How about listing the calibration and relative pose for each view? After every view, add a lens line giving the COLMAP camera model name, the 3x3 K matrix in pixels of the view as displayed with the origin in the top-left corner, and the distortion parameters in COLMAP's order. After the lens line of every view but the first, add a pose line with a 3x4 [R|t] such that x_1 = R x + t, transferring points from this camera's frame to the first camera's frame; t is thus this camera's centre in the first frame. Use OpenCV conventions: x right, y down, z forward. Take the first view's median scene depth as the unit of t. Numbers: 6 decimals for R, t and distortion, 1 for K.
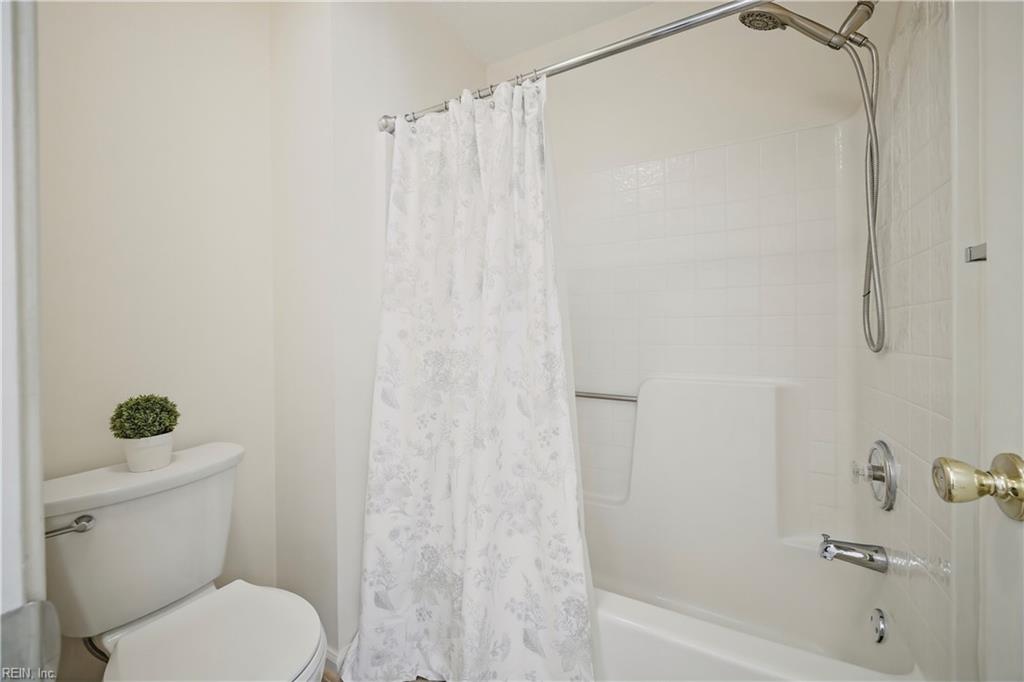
lens RADIAL K [[405.7, 0, 512.4], [0, 405.7, 341.1], [0, 0, 1]] dist [-0.000565, -0.000500]
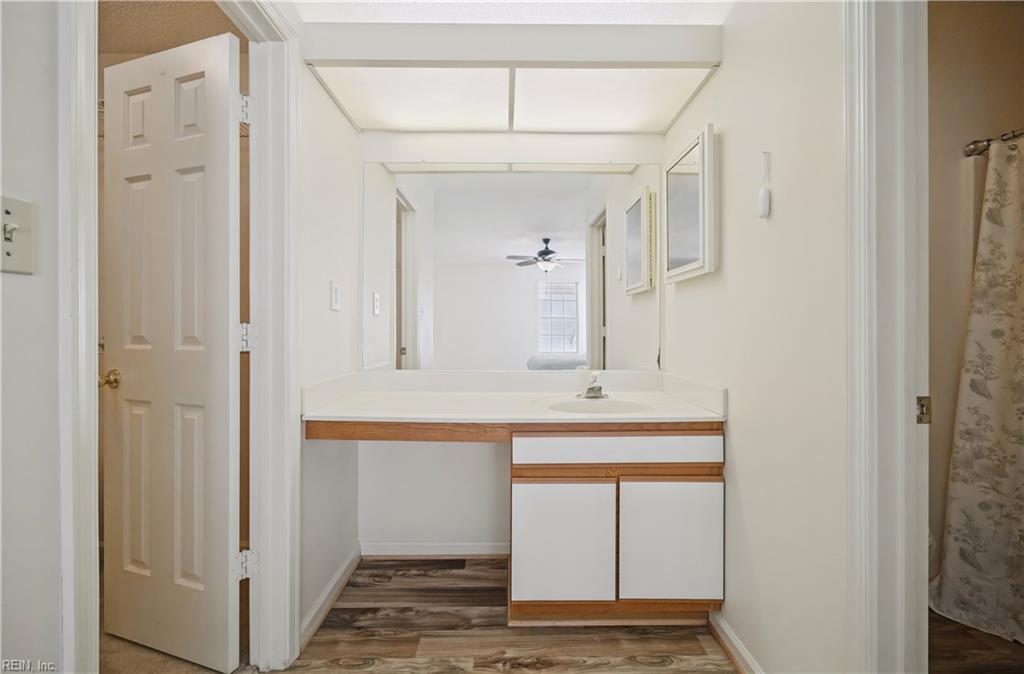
lens RADIAL K [[405.7, 0, 510.7], [0, 405.7, 335.1], [0, 0, 1]] dist [-0.000565, -0.000500]
pose [[0.478185, 0.008763, -0.878216, 0.072751], [-0.000540, 0.999953, 0.009683, -0.022507], [0.878259, -0.004156, 0.478167, -0.735713]]
